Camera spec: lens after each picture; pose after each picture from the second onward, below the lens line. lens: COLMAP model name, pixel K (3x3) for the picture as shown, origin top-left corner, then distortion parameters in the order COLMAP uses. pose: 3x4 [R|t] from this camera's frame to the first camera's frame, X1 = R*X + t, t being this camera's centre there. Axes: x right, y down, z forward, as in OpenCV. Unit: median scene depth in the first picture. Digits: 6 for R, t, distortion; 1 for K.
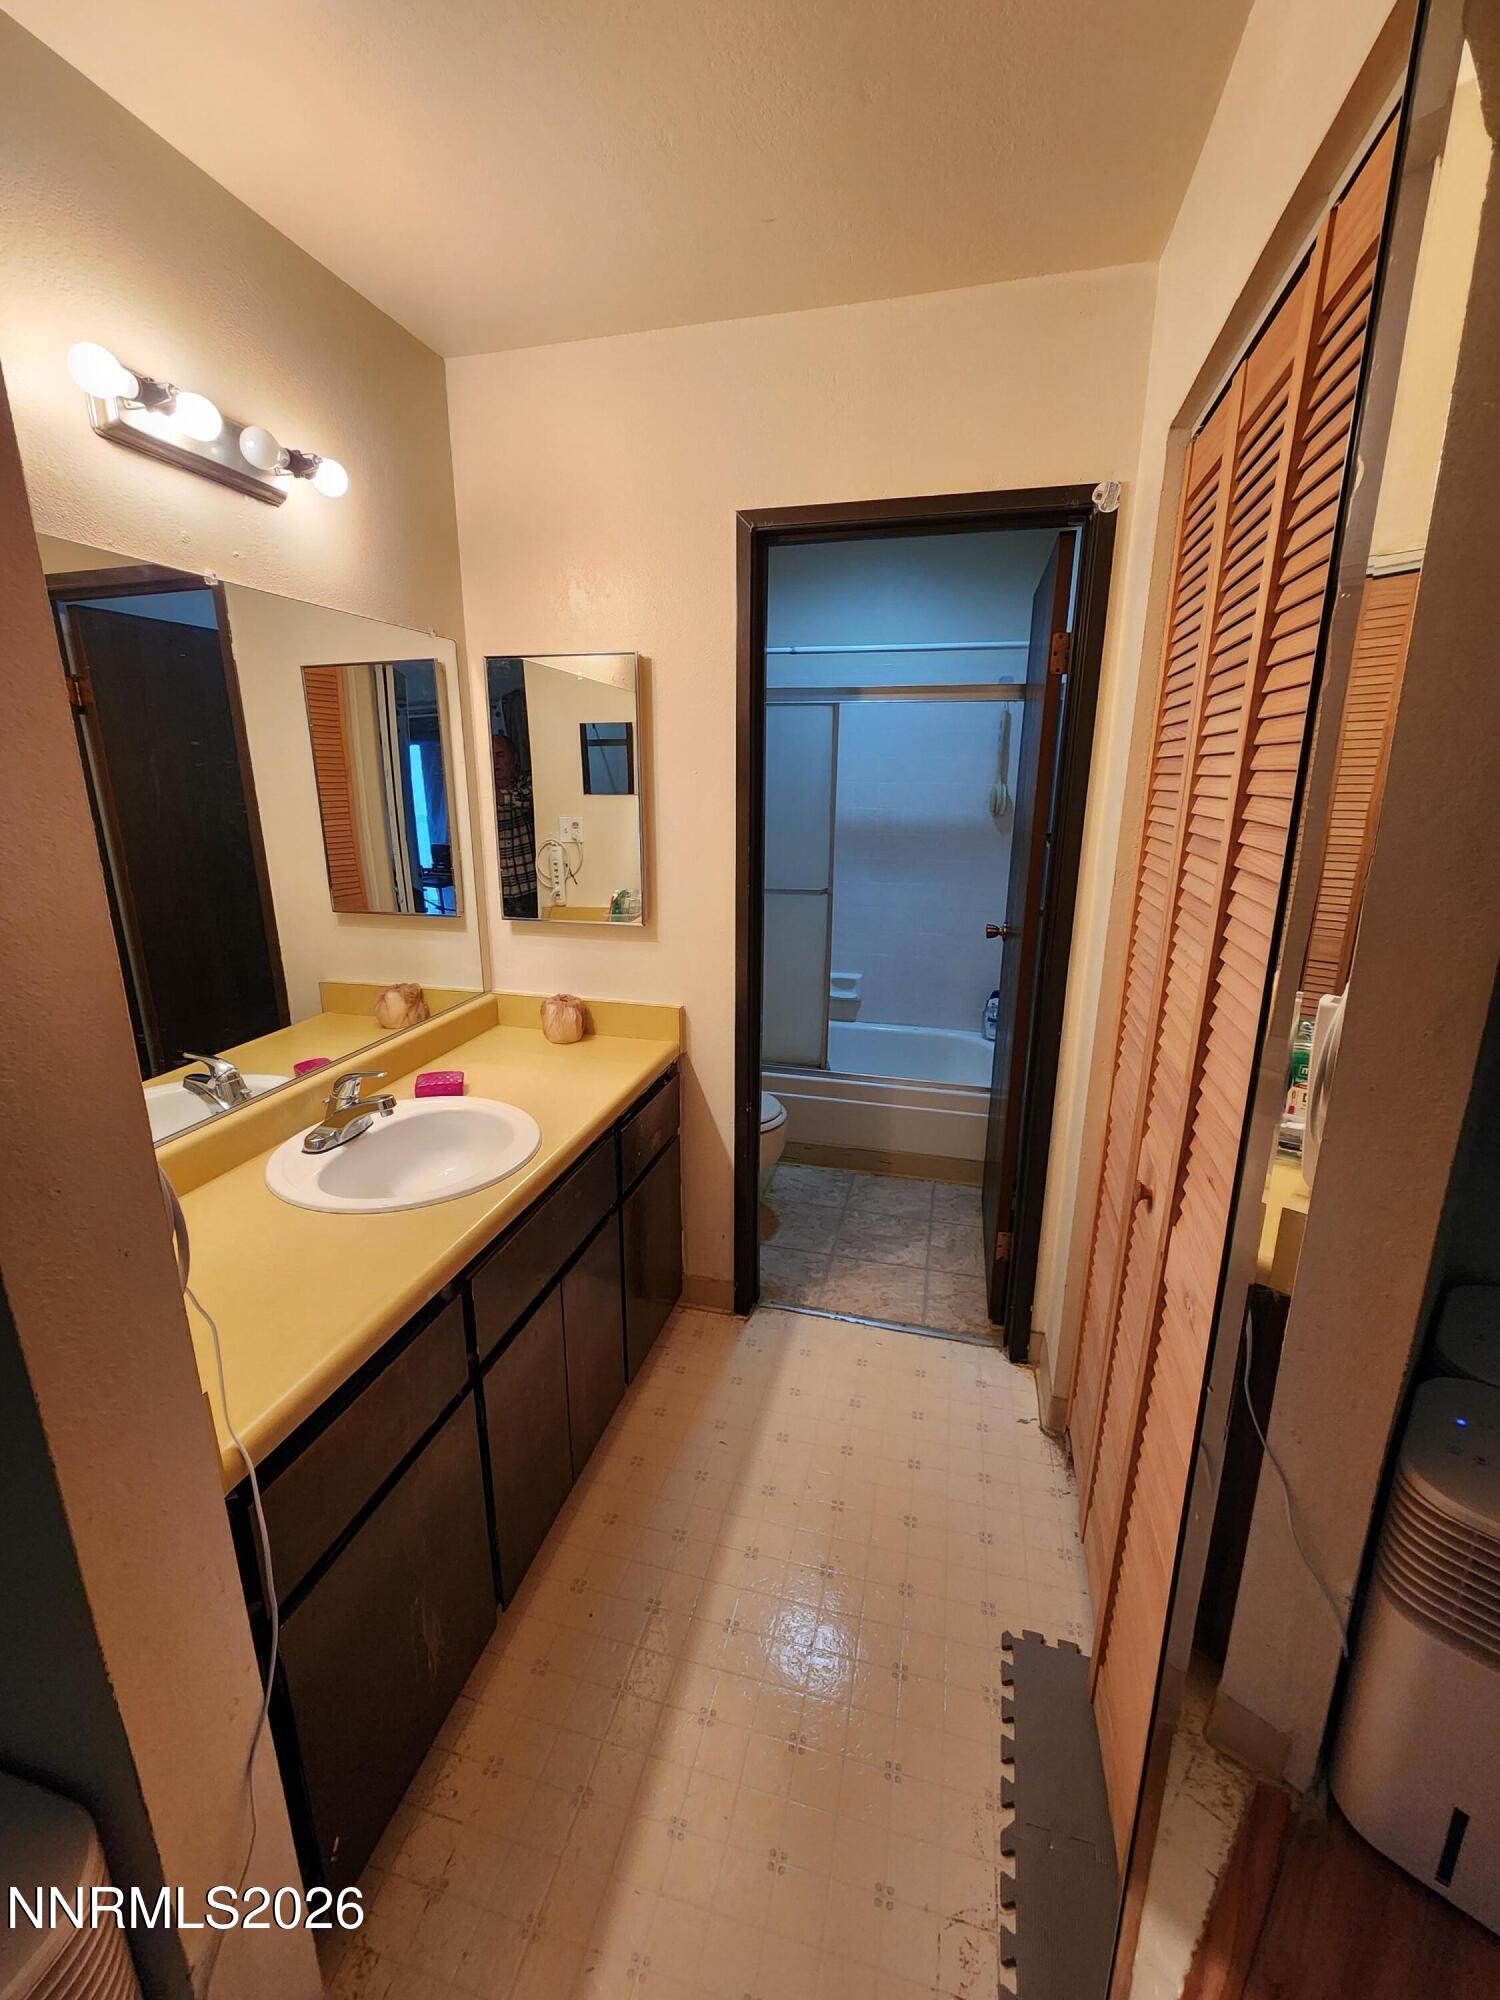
lens RADIAL K [[820.2, 0, 750.0], [0, 820.2, 1000.0], [0, 0, 1]] dist [0.000666, 0.004923]
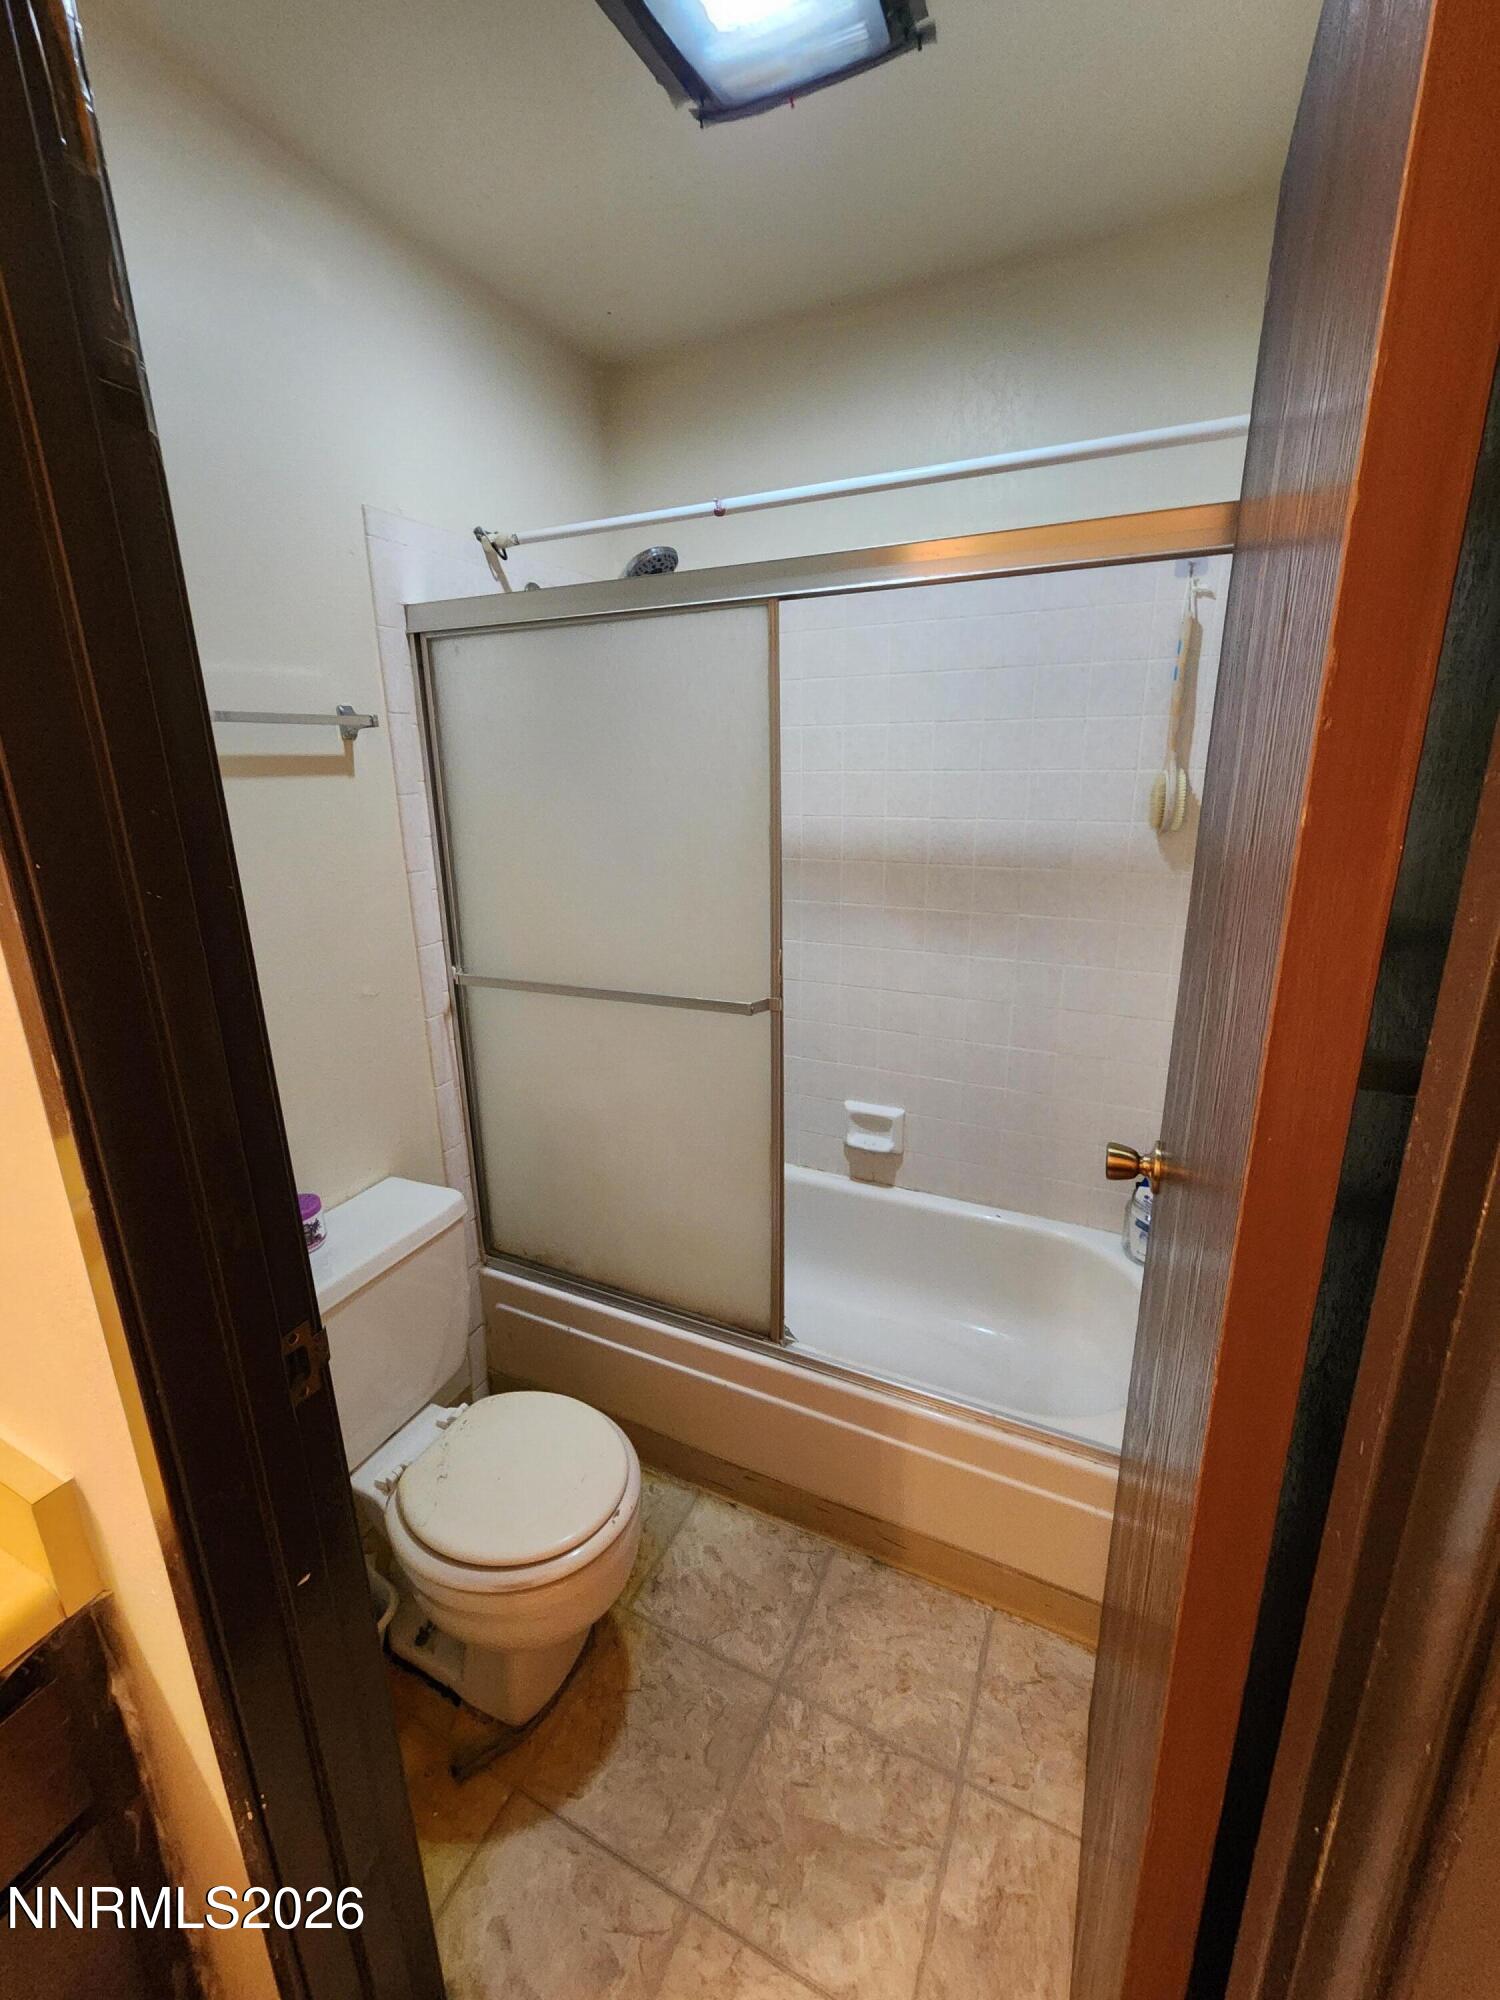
lens RADIAL K [[820.2, 0, 750.0], [0, 820.2, 1000.0], [0, 0, 1]] dist [0.000666, 0.004923]
pose [[0.981058, 0.029691, -0.191424, 0.171488], [-0.026907, 0.999491, 0.017124, -0.141055], [0.191836, -0.011649, 0.981358, 0.518218]]
